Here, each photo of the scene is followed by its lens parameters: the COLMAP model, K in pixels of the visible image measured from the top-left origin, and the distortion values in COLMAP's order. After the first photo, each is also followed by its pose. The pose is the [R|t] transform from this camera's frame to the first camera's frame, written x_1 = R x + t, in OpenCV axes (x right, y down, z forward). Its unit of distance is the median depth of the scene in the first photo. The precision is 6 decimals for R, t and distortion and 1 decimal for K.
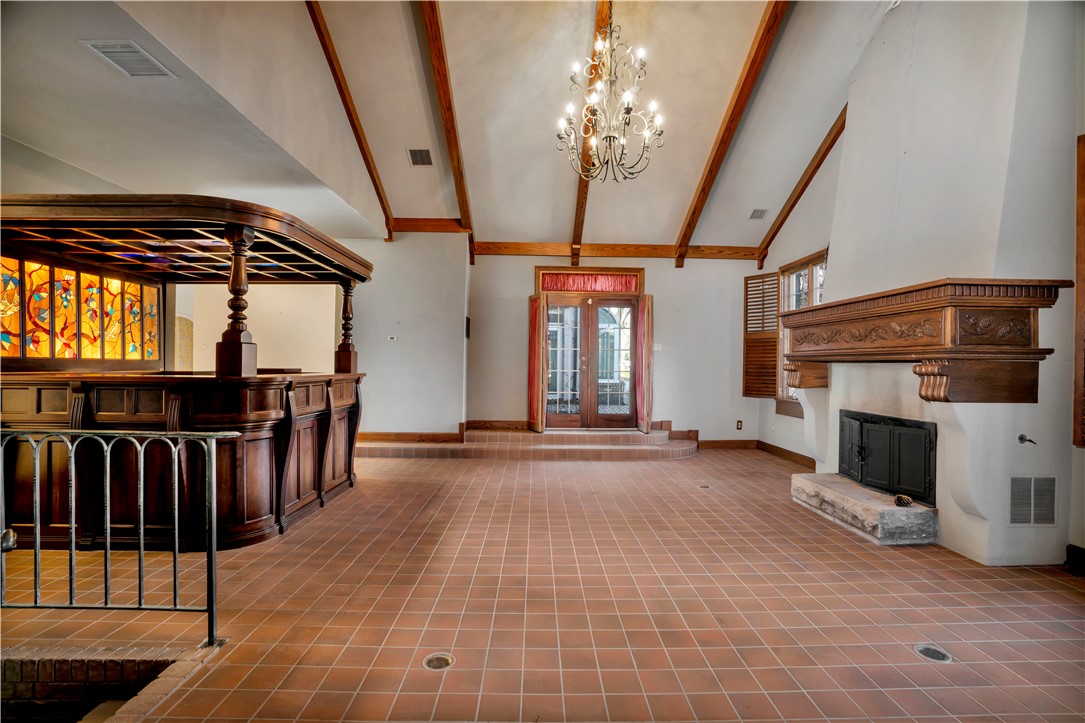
lens RADIAL K [[510.6, 0, 543.8], [0, 510.6, 368.4], [0, 0, 1]] dist [-0.065509, 0.021704]
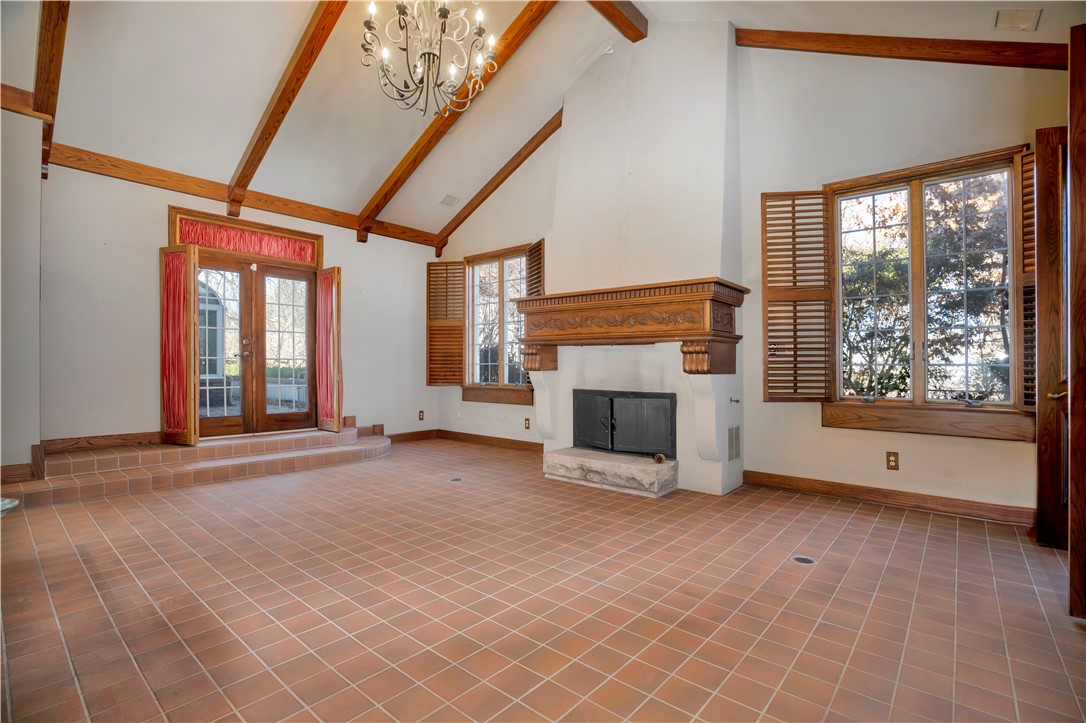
lens RADIAL K [[511.1, 0, 544.3], [0, 511.1, 368.4], [0, 0, 1]] dist [-0.065509, 0.021704]
pose [[0.663491, -0.007685, 0.748145, -0.299222], [0.005206, 0.999970, 0.005655, 0.029504], [-0.748167, 0.000143, 0.663511, 0.295505]]
